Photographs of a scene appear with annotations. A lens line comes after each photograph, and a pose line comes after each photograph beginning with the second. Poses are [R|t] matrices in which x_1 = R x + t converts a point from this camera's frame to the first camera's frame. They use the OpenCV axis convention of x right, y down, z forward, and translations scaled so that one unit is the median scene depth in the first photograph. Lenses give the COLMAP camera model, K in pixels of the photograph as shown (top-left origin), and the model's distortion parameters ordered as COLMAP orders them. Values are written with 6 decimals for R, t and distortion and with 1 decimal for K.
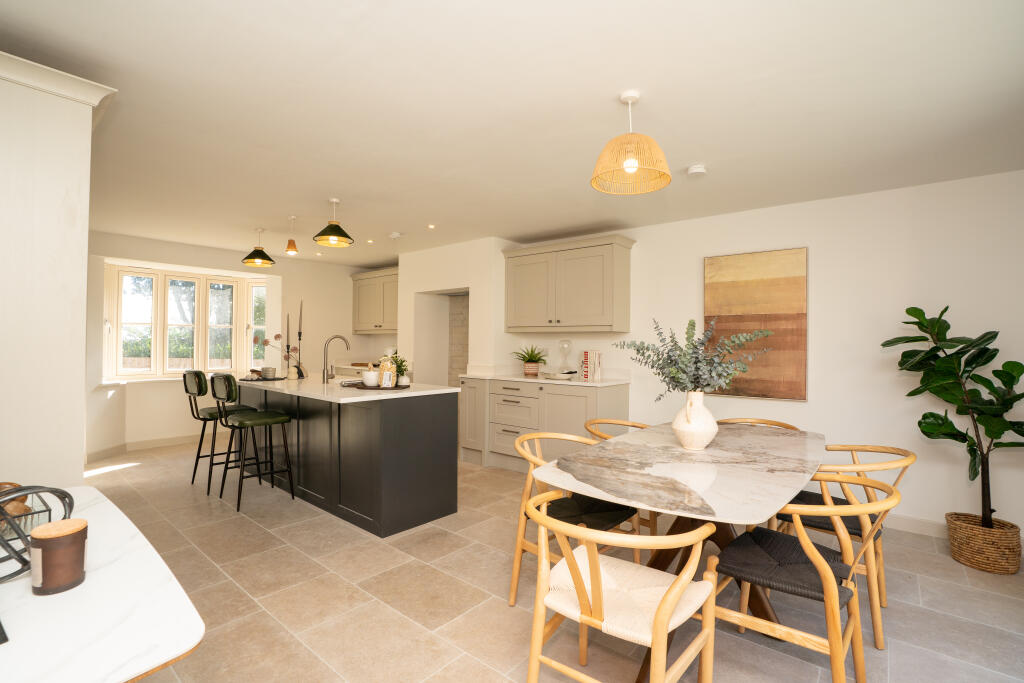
lens RADIAL K [[485.9, 0, 512.0], [0, 485.9, 341.5], [0, 0, 1]] dist [-0.001185, -0.000056]
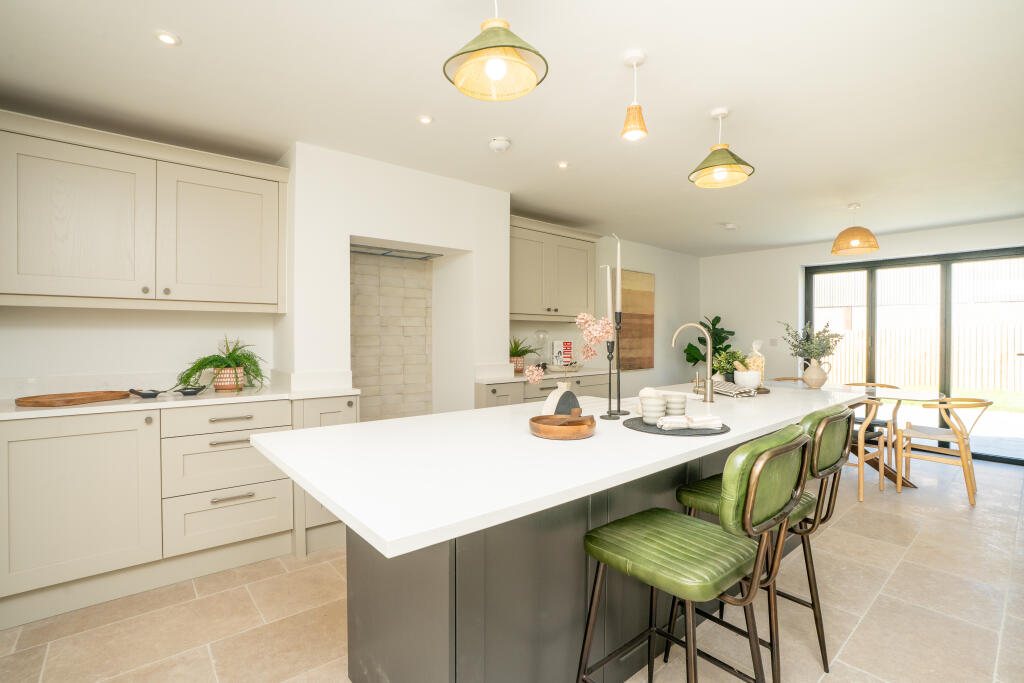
lens RADIAL K [[485.9, 0, 512.0], [0, 485.9, 341.5], [0, 0, 1]] dist [-0.001185, -0.000056]
pose [[0.181963, -0.020151, 0.983099, -0.849801], [-0.002903, 0.999775, 0.021030, -0.000637], [-0.983301, -0.006681, 0.181863, 0.915907]]
